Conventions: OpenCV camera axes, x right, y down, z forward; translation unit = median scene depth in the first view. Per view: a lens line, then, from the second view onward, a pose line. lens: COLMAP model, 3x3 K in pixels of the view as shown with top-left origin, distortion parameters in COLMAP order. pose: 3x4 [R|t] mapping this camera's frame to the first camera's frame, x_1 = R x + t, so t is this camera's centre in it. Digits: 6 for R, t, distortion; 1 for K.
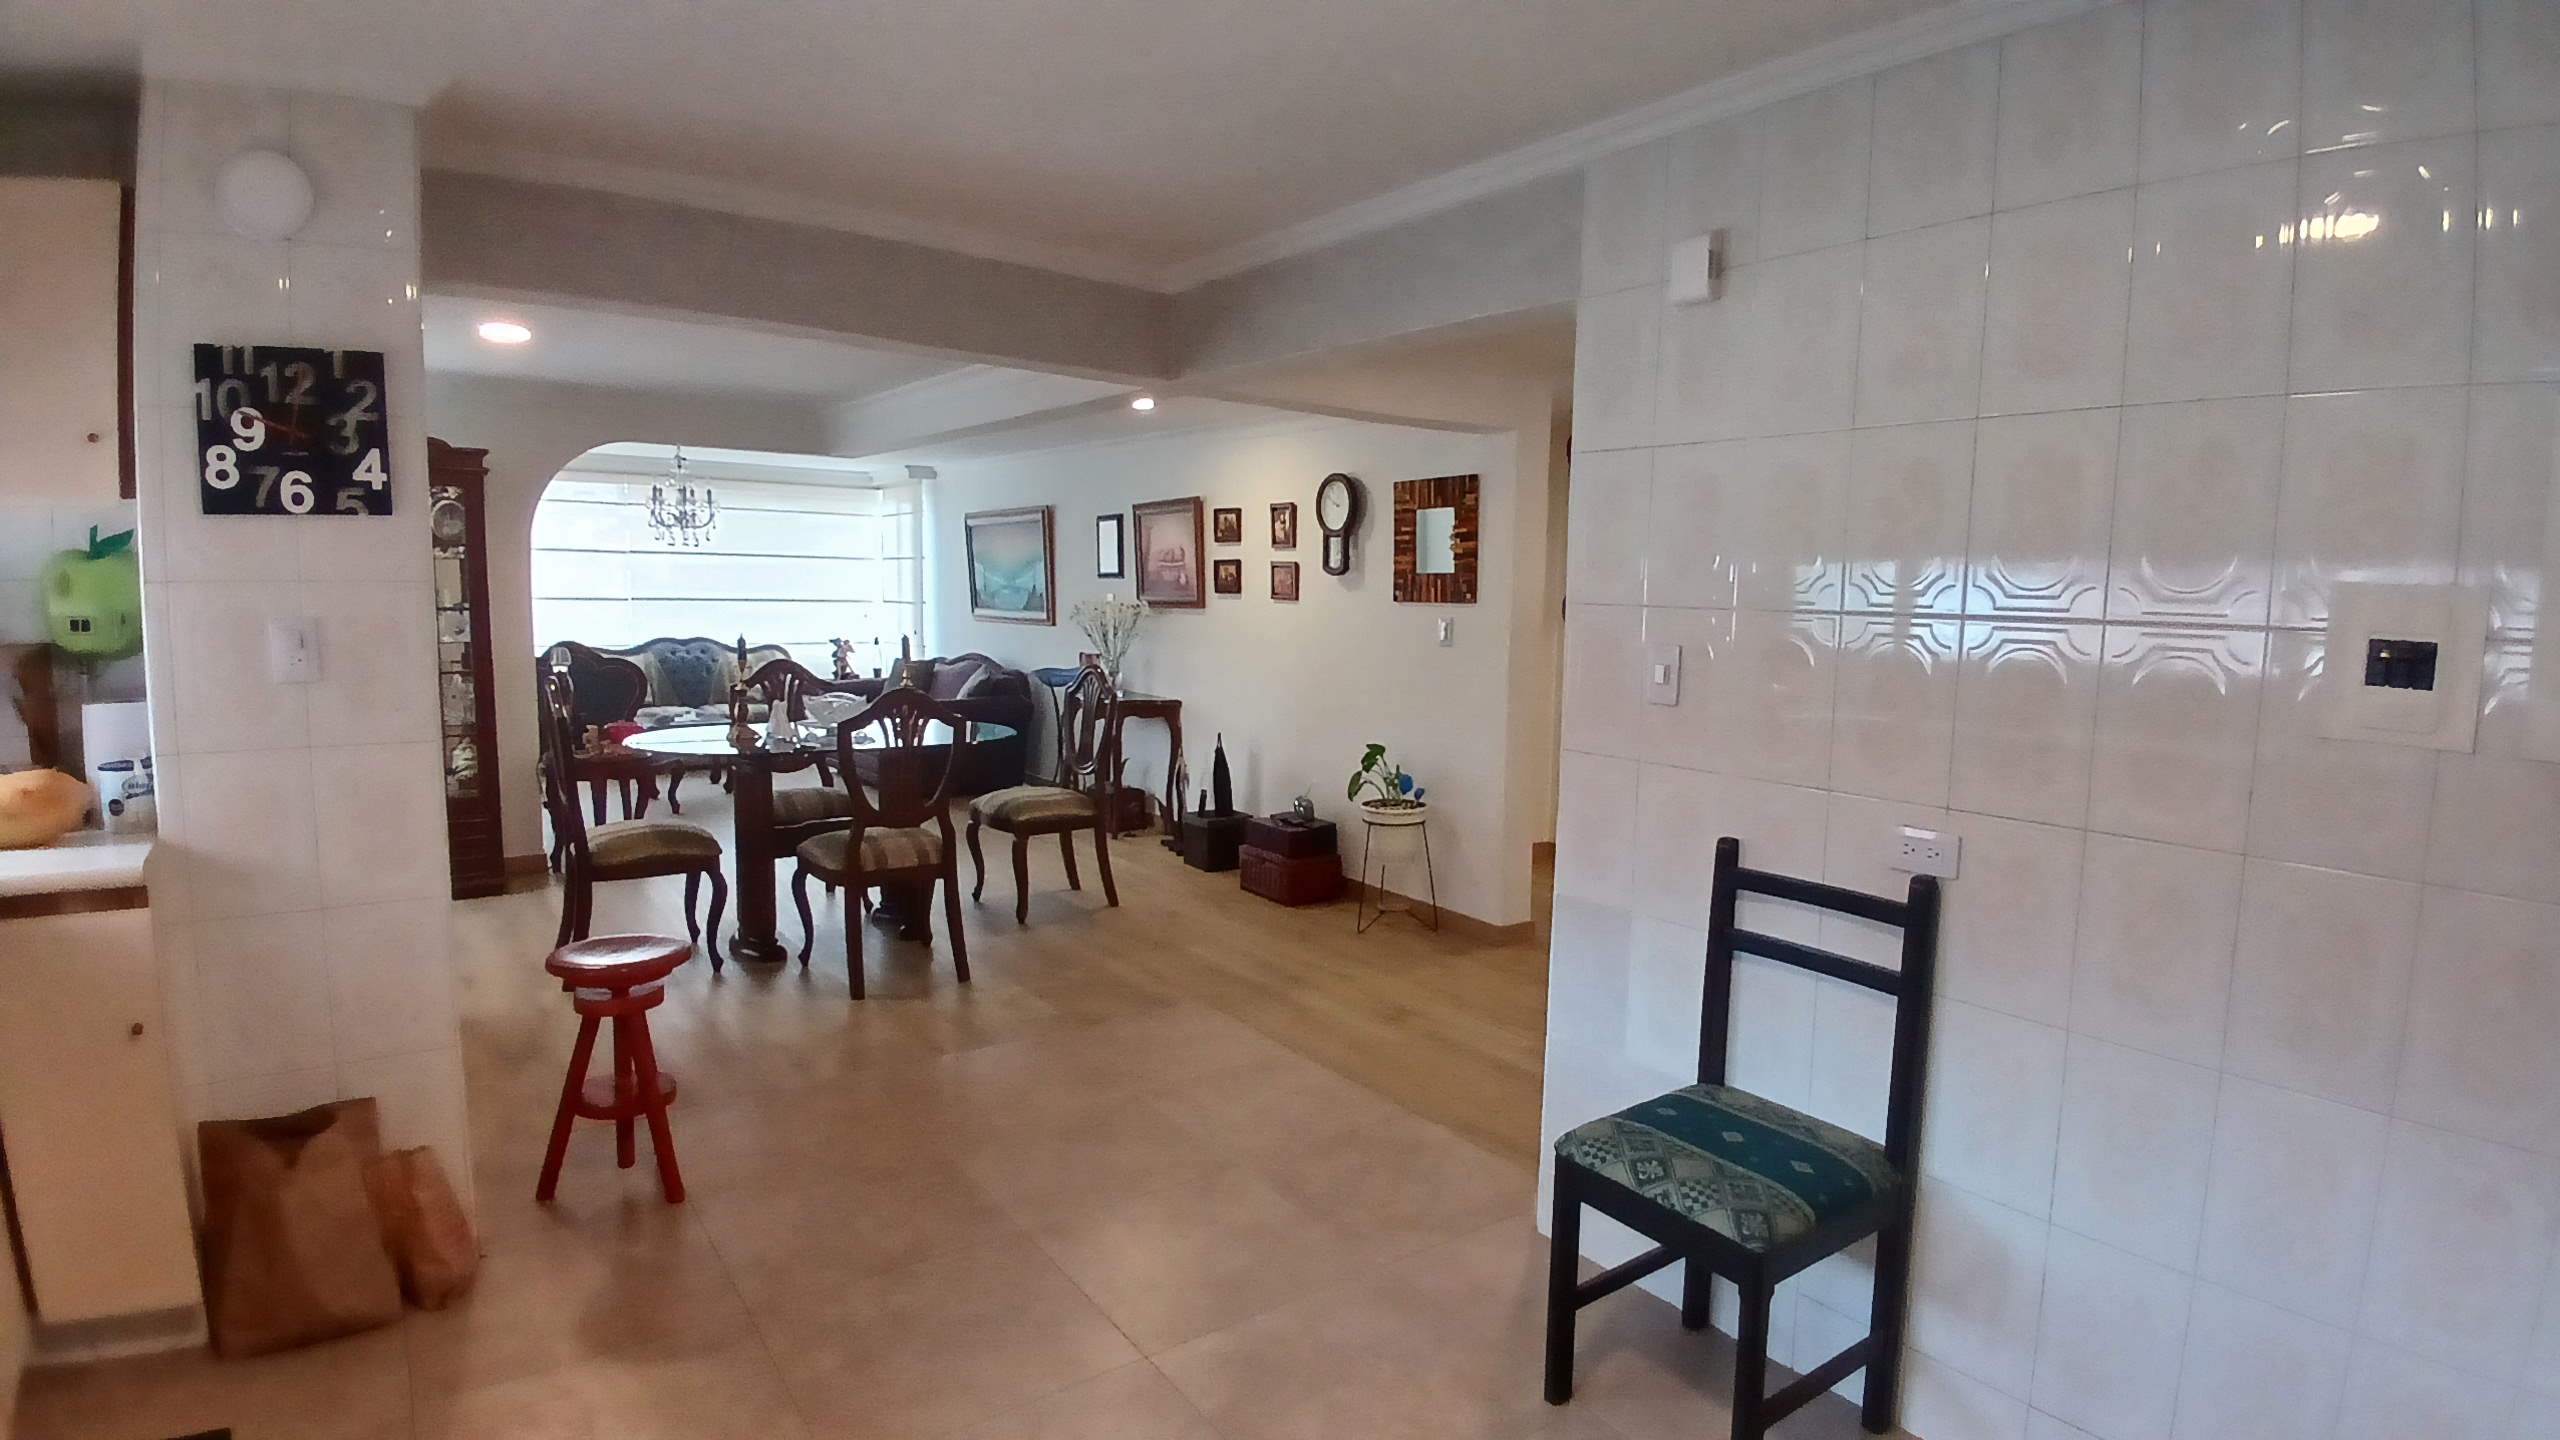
lens RADIAL K [[1295.7, 0, 1327.9], [0, 1295.7, 719.6], [0, 0, 1]] dist [0.057706, -0.084002]
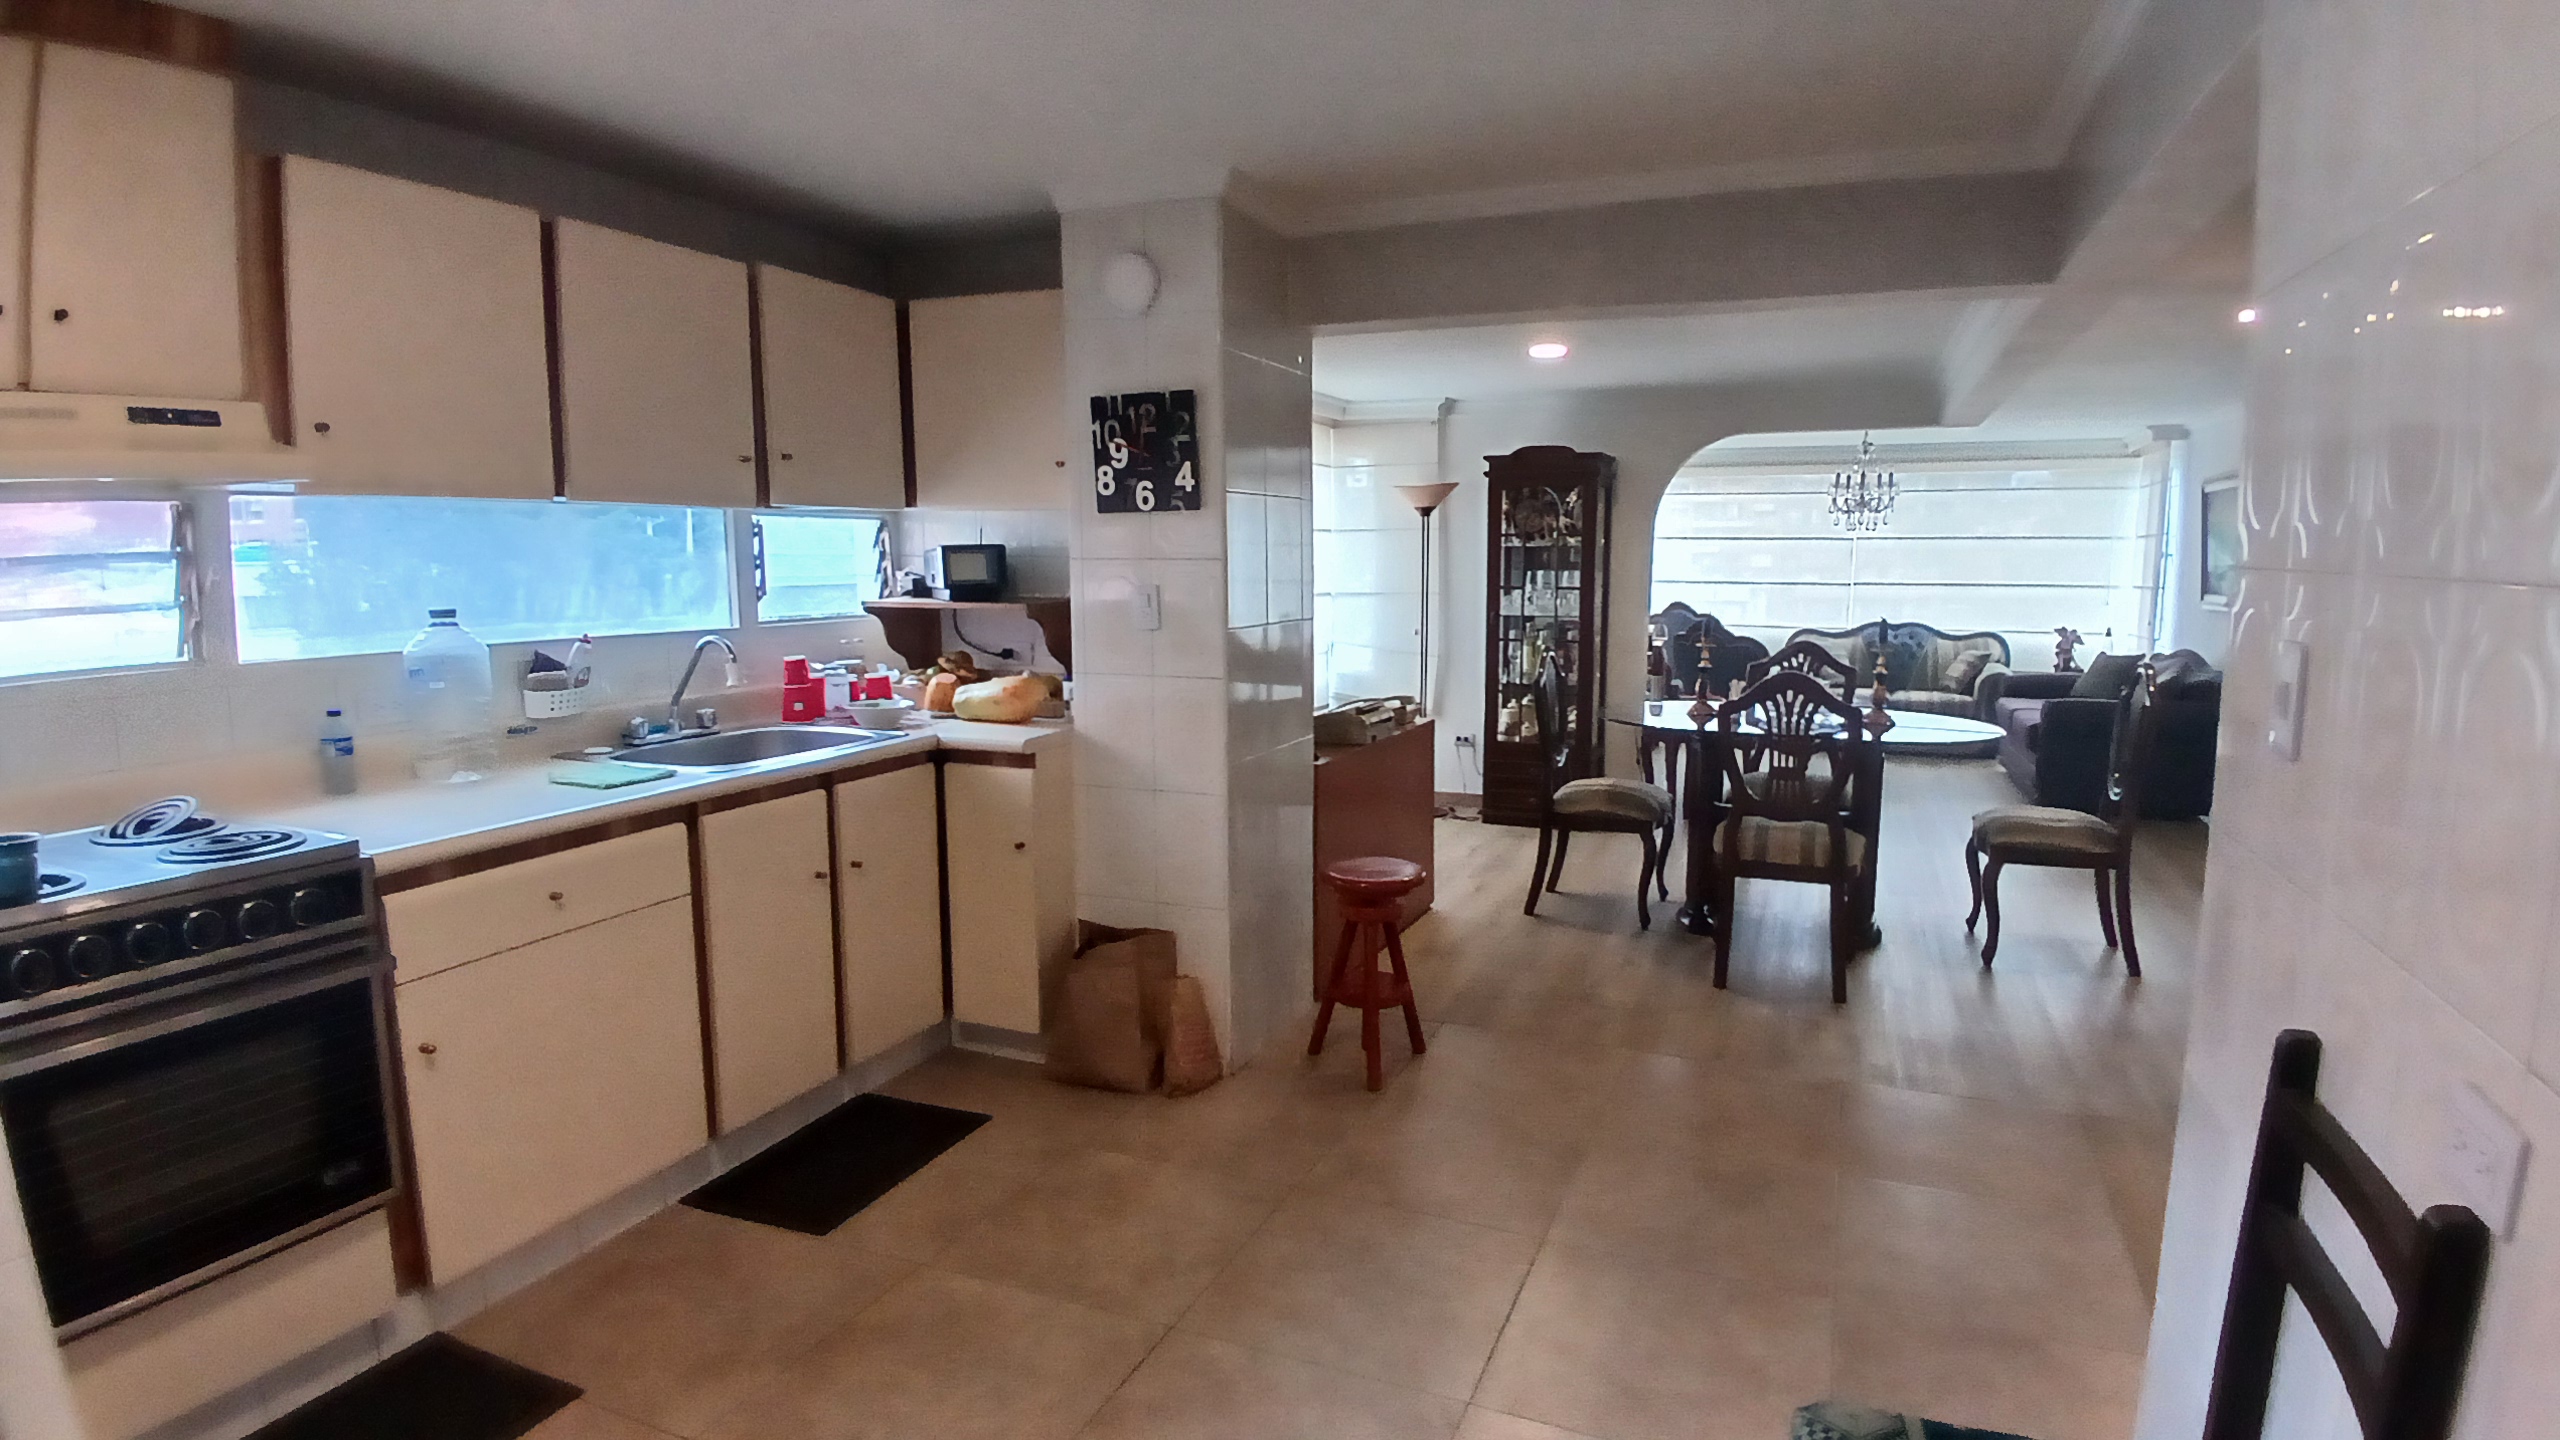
lens RADIAL K [[1295.7, 0, 1327.9], [0, 1295.7, 719.6], [0, 0, 1]] dist [0.057706, -0.084002]
pose [[0.525323, 0.089119, -0.846223, 0.487089], [-0.083139, 0.995118, 0.053188, -0.021194], [0.846831, 0.042414, 0.530168, 0.384151]]
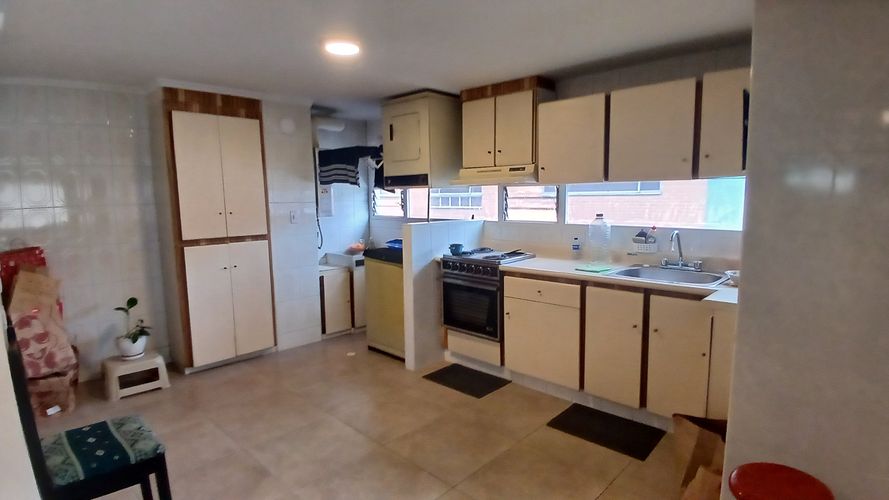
lens RADIAL K [[446.8, 0, 463.6], [0, 446.8, 252.6], [0, 0, 1]] dist [0.038589, -0.070430]
pose [[-0.981282, 0.014132, -0.192057, -0.148571], [-0.030959, 0.972755, 0.229758, -0.163407], [0.190071, 0.231403, -0.954110, 1.467566]]
